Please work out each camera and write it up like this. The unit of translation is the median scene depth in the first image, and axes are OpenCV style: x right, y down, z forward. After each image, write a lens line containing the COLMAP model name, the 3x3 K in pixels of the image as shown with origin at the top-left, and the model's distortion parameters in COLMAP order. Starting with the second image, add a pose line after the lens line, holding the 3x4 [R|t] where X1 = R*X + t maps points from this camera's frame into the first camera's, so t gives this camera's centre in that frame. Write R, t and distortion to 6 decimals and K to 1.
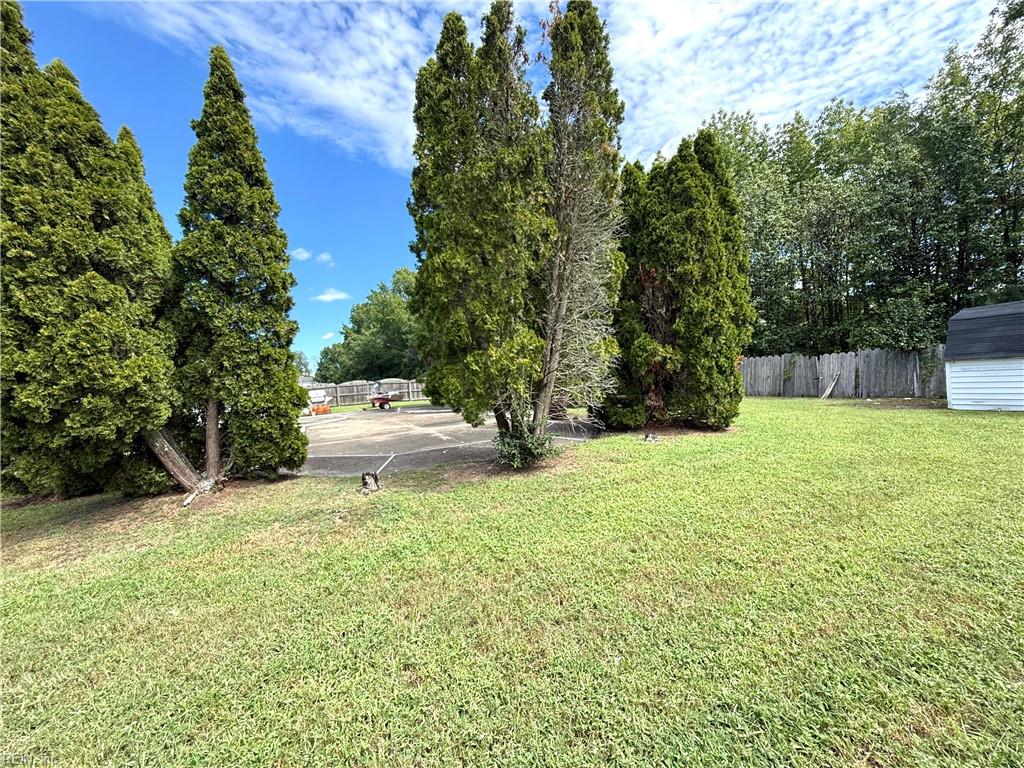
lens RADIAL K [[407.7, 0, 512.0], [0, 407.7, 384.0], [0, 0, 1]] dist [-0.001358, -0.000308]
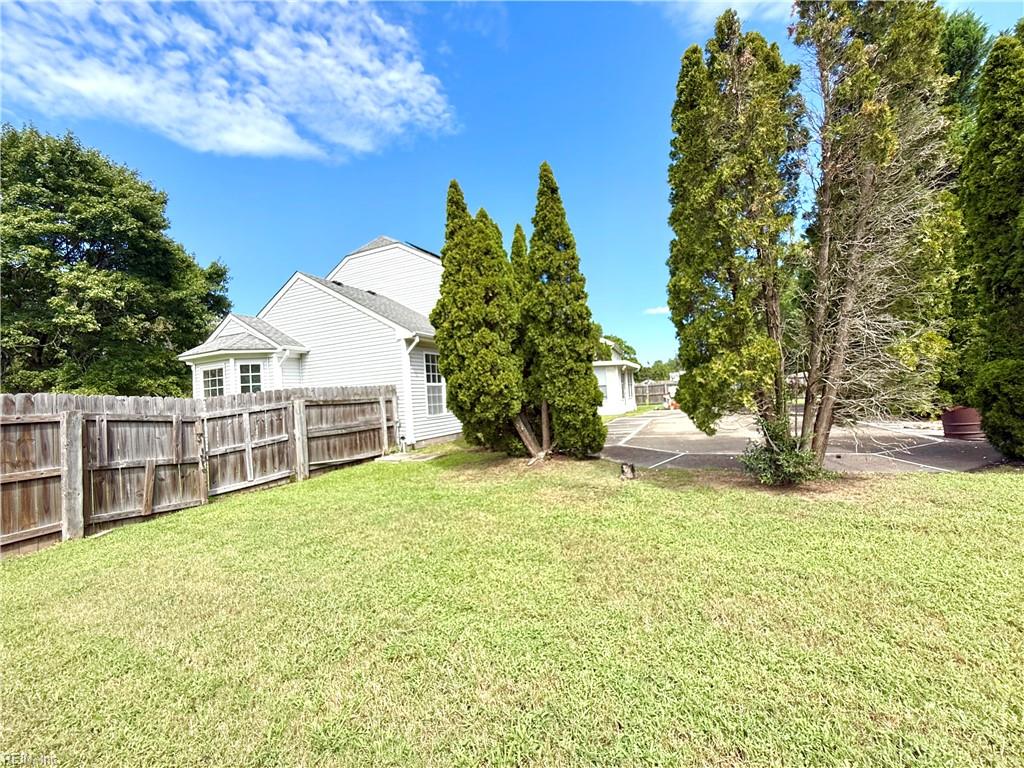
lens RADIAL K [[407.7, 0, 512.0], [0, 407.7, 384.0], [0, 0, 1]] dist [-0.001358, -0.000308]
pose [[0.633911, 0.010579, -0.773334, 0.395630], [0.002882, 0.999867, 0.016041, -0.045283], [0.773401, -0.012397, 0.633796, -0.051368]]
